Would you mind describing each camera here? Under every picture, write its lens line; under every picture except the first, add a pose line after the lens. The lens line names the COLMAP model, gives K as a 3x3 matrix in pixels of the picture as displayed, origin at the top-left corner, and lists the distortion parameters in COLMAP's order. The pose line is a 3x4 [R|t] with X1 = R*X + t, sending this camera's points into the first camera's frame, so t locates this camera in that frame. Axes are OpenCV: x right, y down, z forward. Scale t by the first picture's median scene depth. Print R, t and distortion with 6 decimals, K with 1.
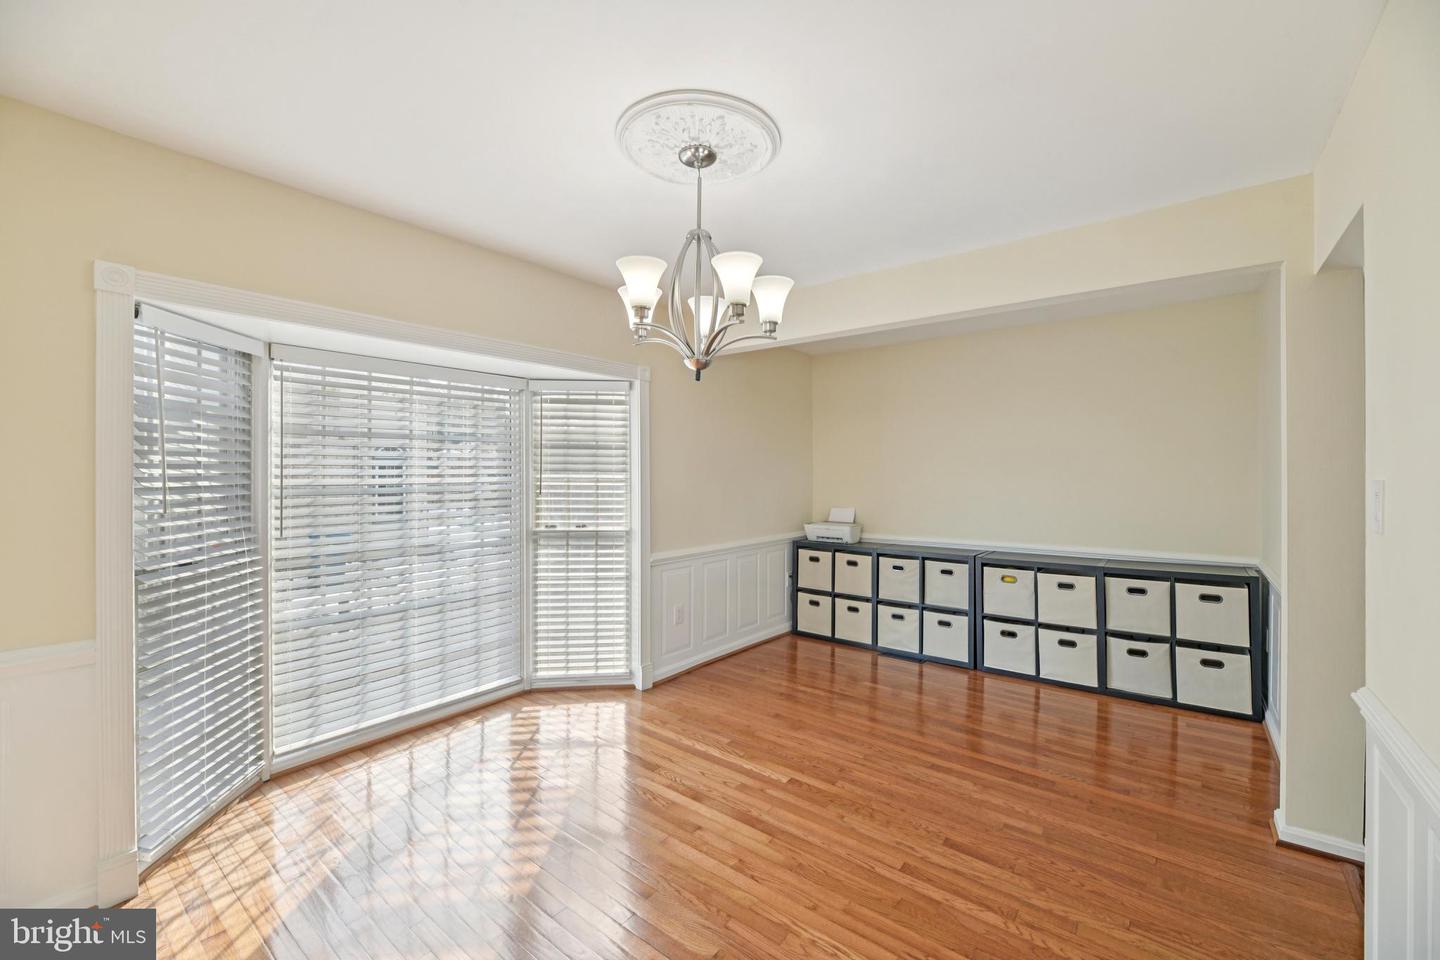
lens RADIAL K [[584.6, 0, 722.6], [0, 584.6, 471.3], [0, 0, 1]] dist [-0.002206, -0.002809]
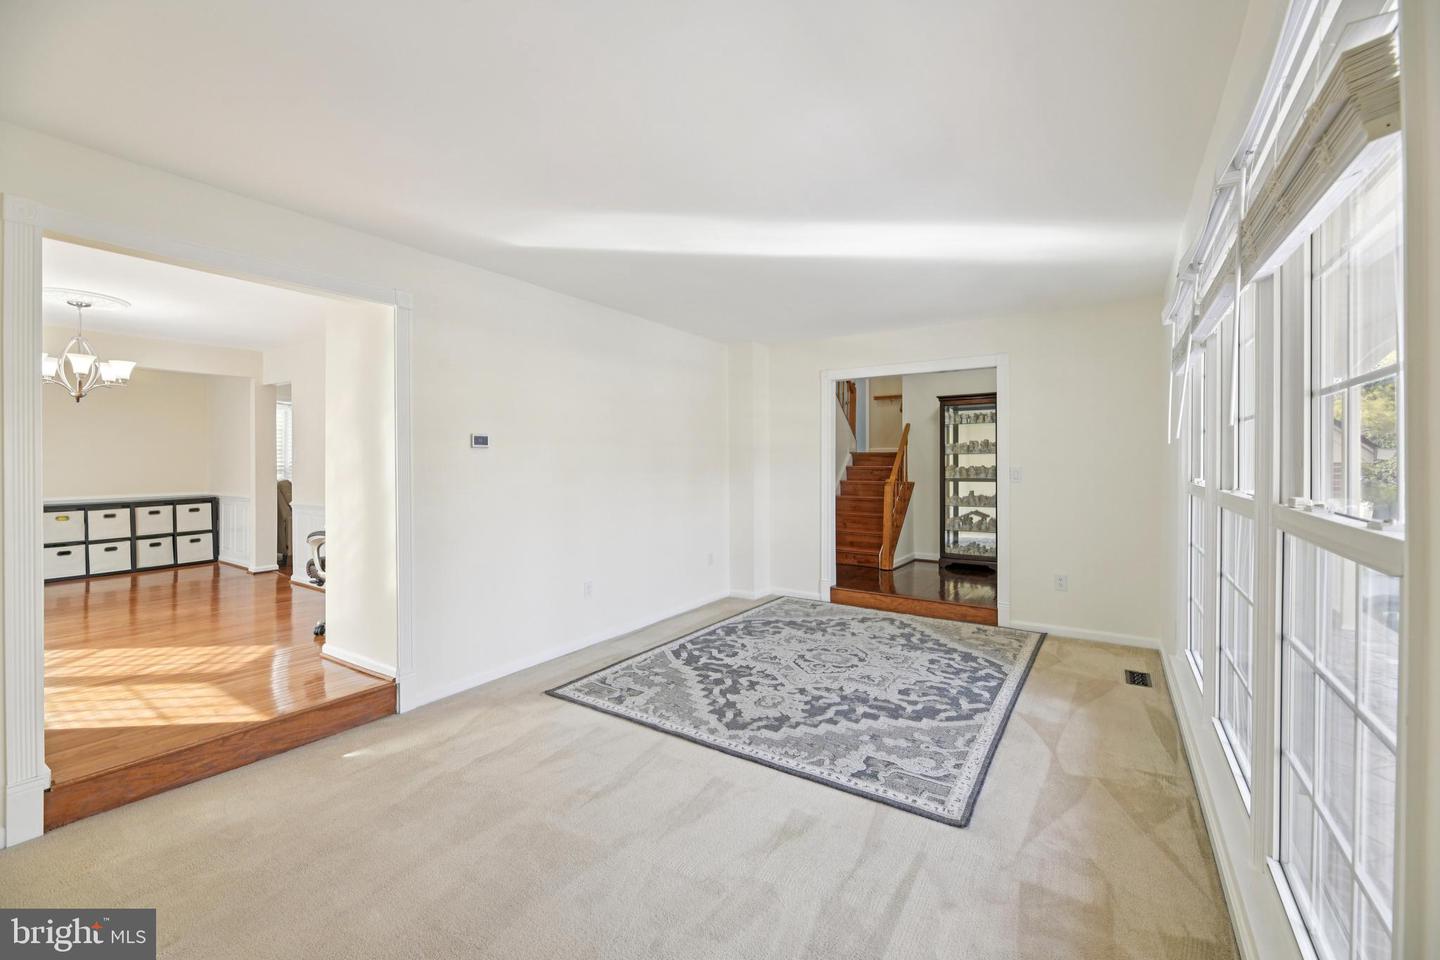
lens RADIAL K [[584.6, 0, 733.7], [0, 584.6, 459.9], [0, 0, 1]] dist [-0.002206, -0.002809]
pose [[-0.089516, 0.002775, 0.995982, -1.310222], [0.003764, 0.999990, -0.002448, 0.044023], [-0.995978, 0.003530, -0.089525, -0.692634]]
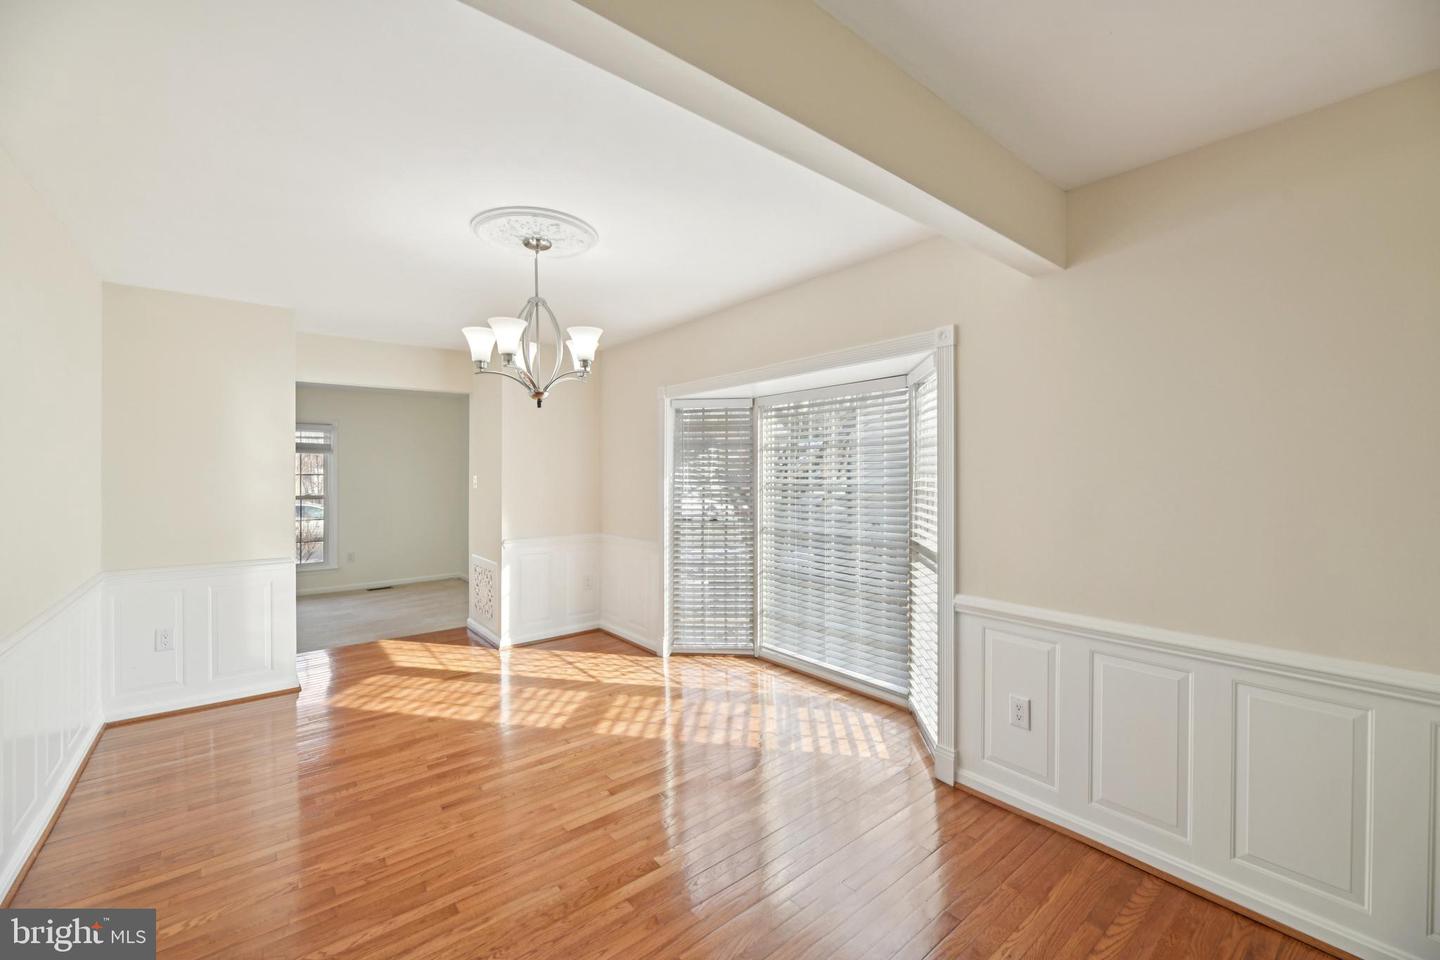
lens RADIAL K [[584.6, 0, 729.8], [0, 584.6, 476.3], [0, 0, 1]] dist [-0.002206, -0.002809]
pose [[-0.214081, 0.005943, -0.976798, 0.616235], [0.000879, 0.999982, 0.005892, -0.001870], [0.976815, 0.000403, -0.214083, 0.901288]]
